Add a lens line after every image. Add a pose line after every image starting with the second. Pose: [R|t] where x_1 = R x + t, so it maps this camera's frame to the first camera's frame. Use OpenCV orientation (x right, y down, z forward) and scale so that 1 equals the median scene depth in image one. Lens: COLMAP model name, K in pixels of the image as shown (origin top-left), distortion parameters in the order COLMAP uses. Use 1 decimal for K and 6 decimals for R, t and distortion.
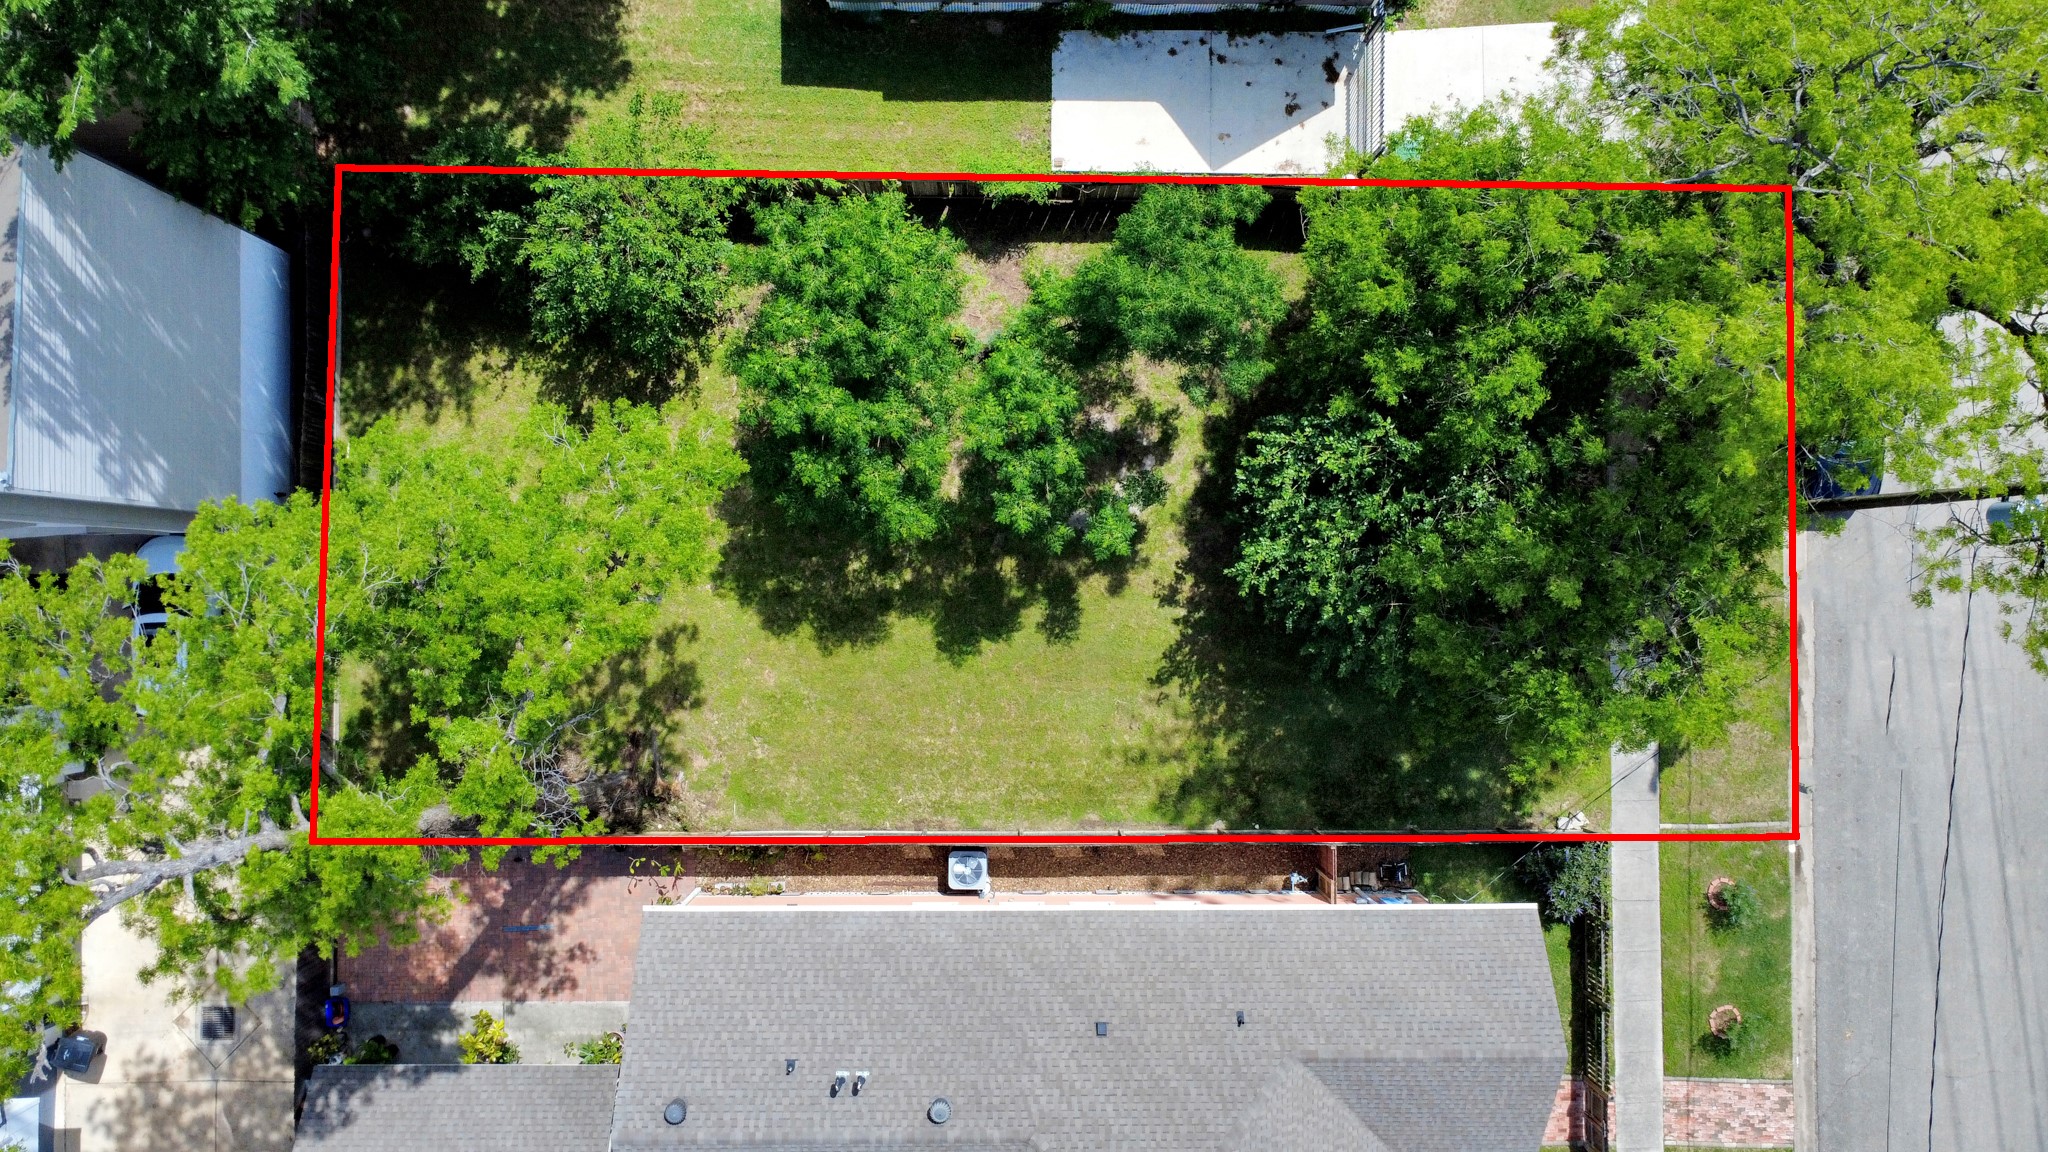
lens RADIAL K [[1526.0, 0, 1024.5], [0, 1526.0, 580.5], [0, 0, 1]] dist [0.004530, 0.001893]
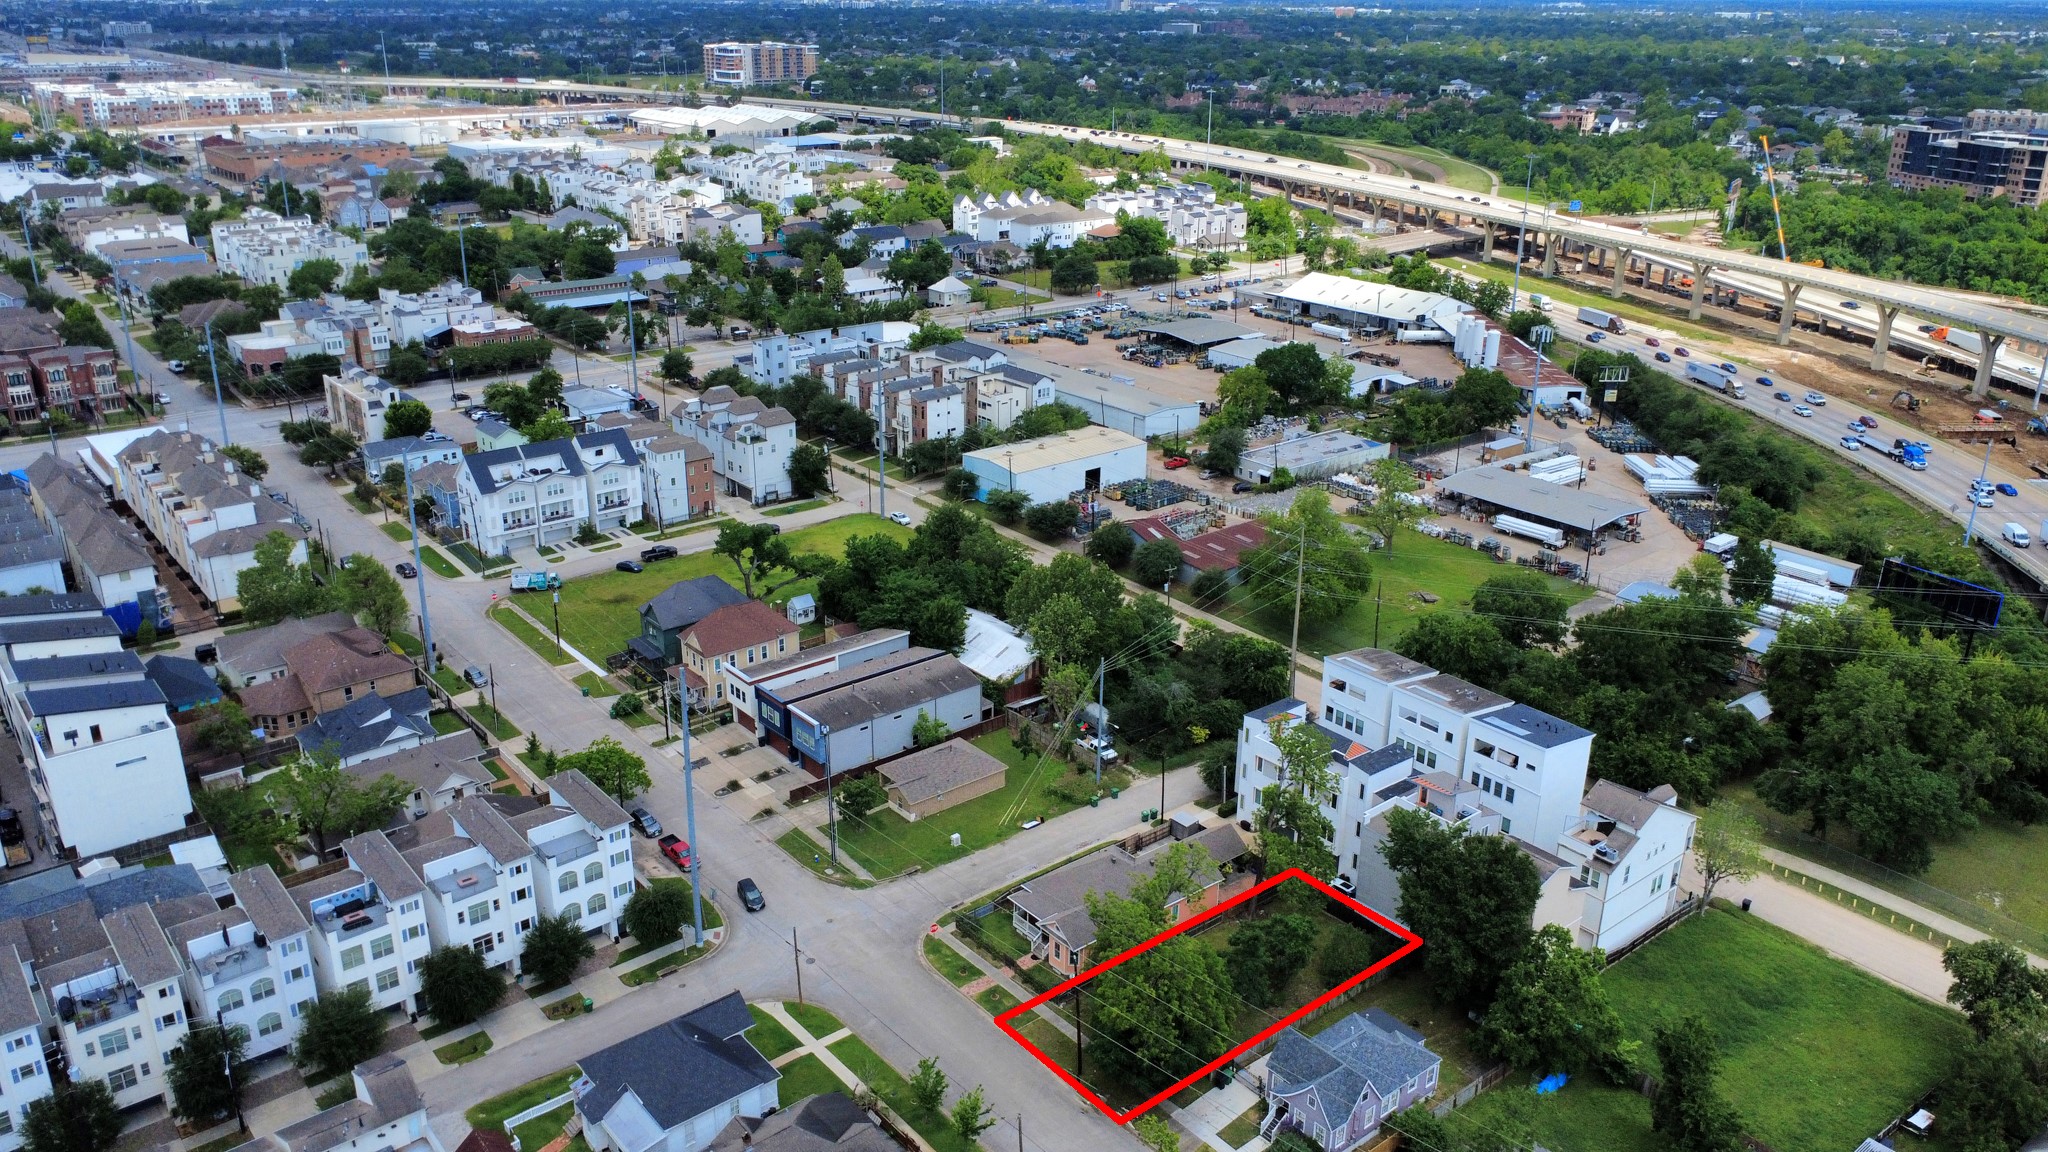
lens RADIAL K [[1526.0, 0, 1017.7], [0, 1526.0, 572.9], [0, 0, 1]] dist [0.004530, 0.001893]
pose [[-0.780883, 0.207068, -0.589359, 2.380103], [-0.624661, -0.265526, 0.734367, -2.182051], [-0.004426, 0.941605, 0.336692, -1.206678]]
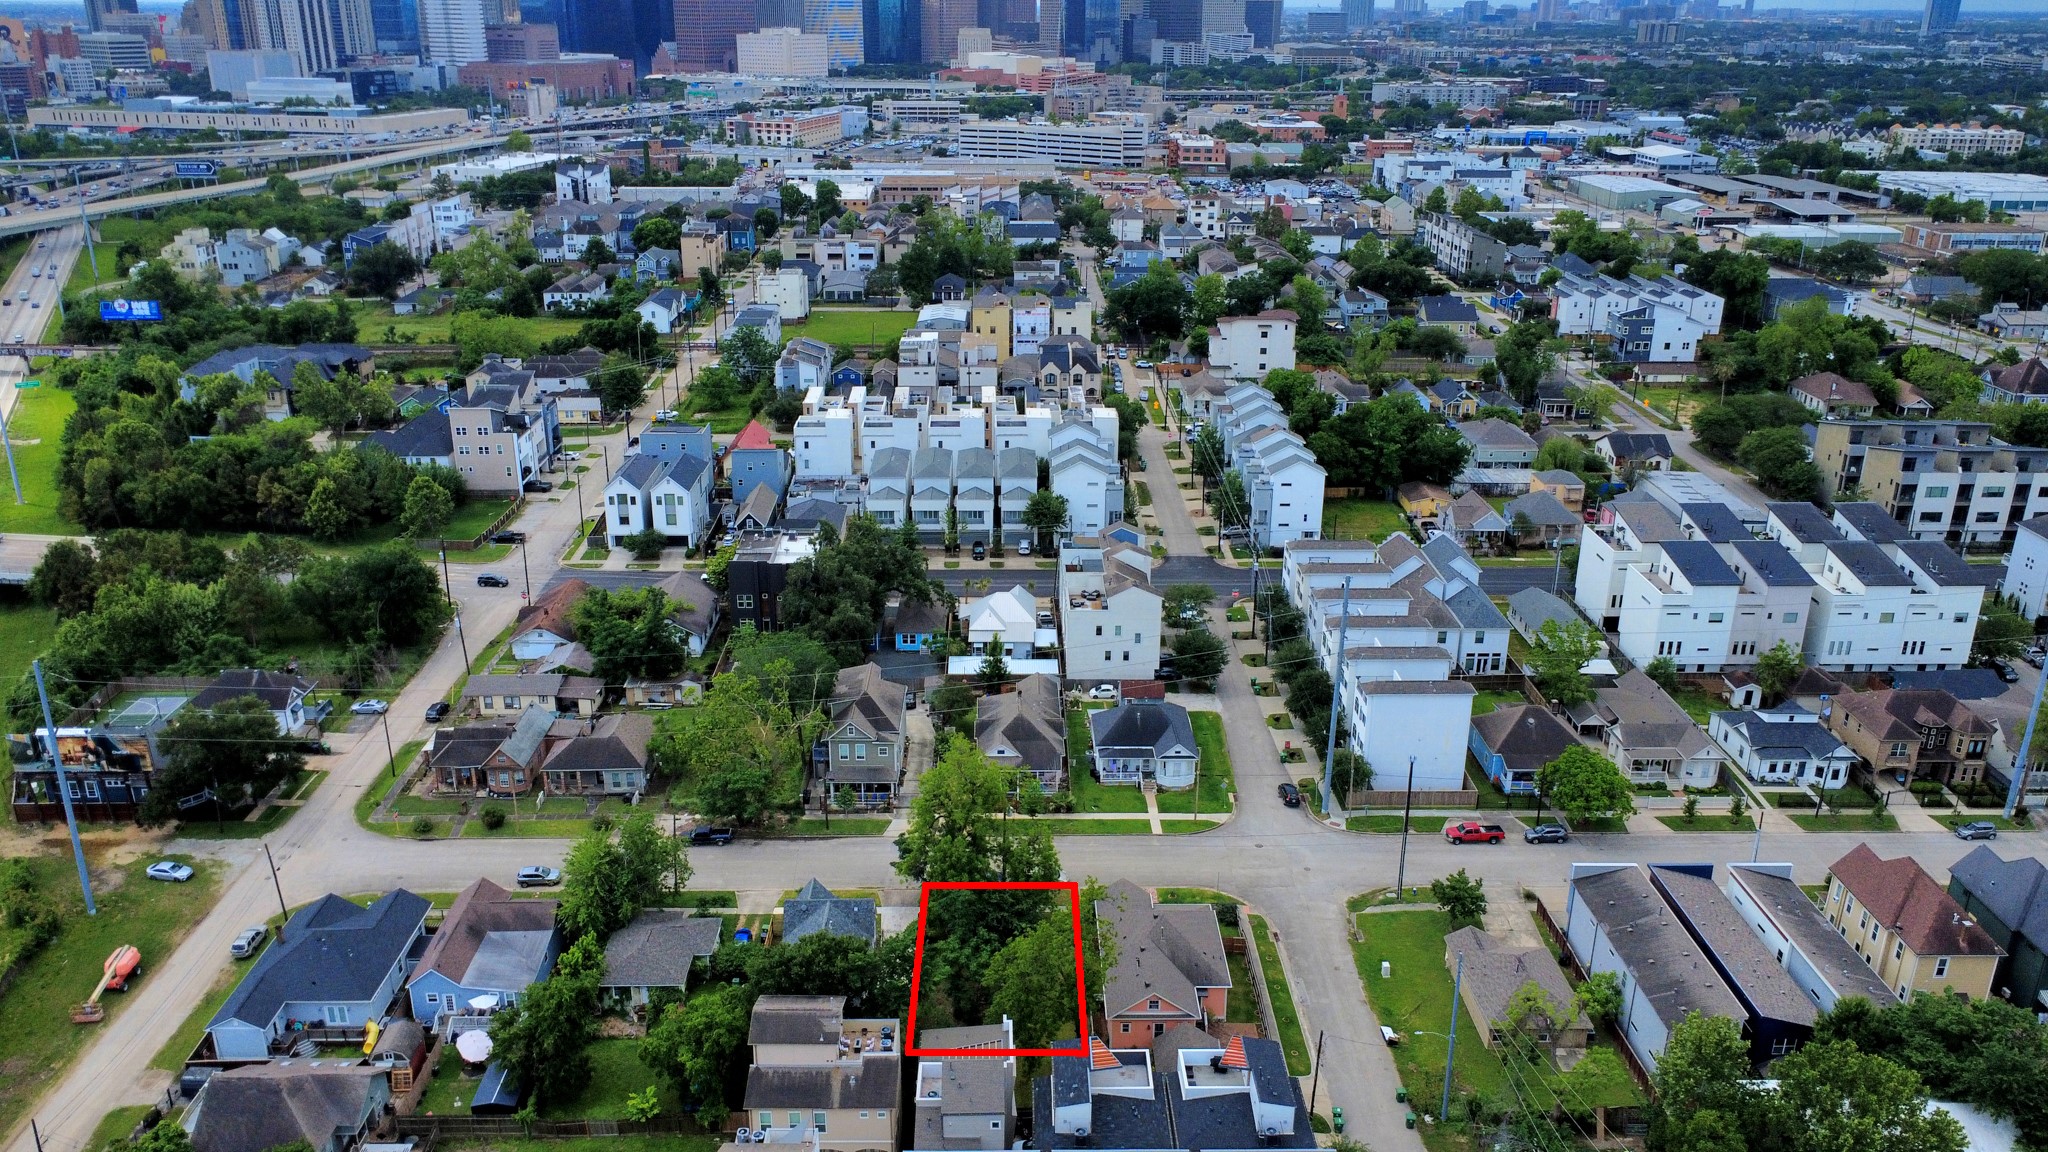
lens RADIAL K [[1526.0, 0, 1022.9], [0, 1526.0, 576.1], [0, 0, 1]] dist [0.004530, 0.001893]
pose [[-0.003884, -0.365423, 0.930833, -3.084152], [0.999618, 0.024057, 0.013615, -0.071211], [-0.027369, 0.930531, 0.365190, -1.320532]]
